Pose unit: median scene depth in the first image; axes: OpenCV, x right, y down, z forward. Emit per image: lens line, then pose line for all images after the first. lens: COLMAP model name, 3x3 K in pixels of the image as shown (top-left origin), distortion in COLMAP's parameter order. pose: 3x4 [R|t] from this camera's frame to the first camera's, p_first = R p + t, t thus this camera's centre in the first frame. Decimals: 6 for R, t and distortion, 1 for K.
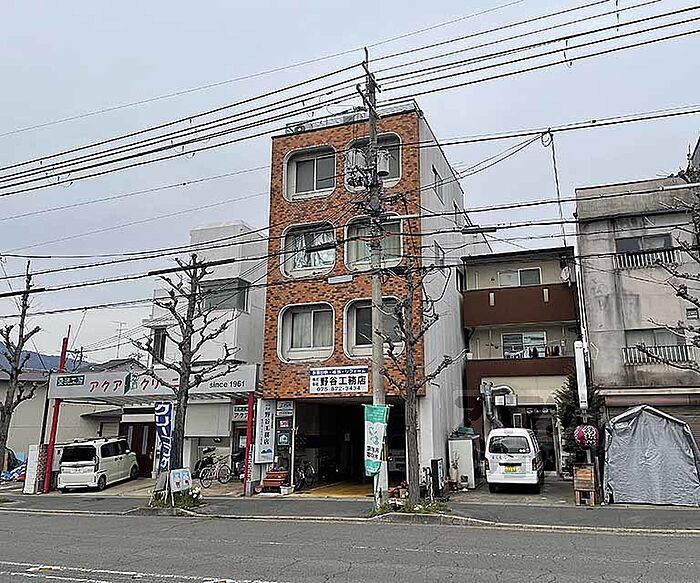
lens RADIAL K [[582.5, 0, 350.0], [0, 582.5, 291.5], [0, 0, 1]] dist [0.094247, -0.004145]
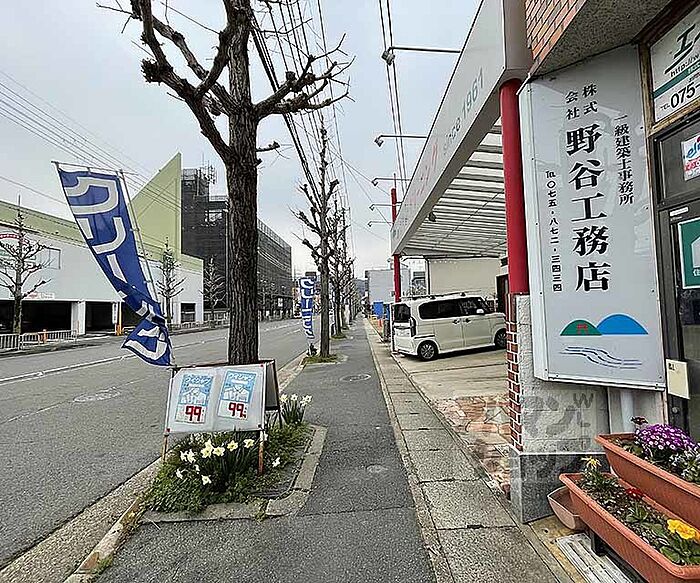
lens RADIAL K [[316.6, 0, 350.0], [0, 316.6, 291.5], [0, 0, 1]] dist [0.000134, 0.000172]
pose [[0.343196, -0.058299, -0.937453, -0.076733], [0.250533, 0.967594, 0.031546, 0.243622], [0.905234, -0.245689, 0.346681, 0.916499]]
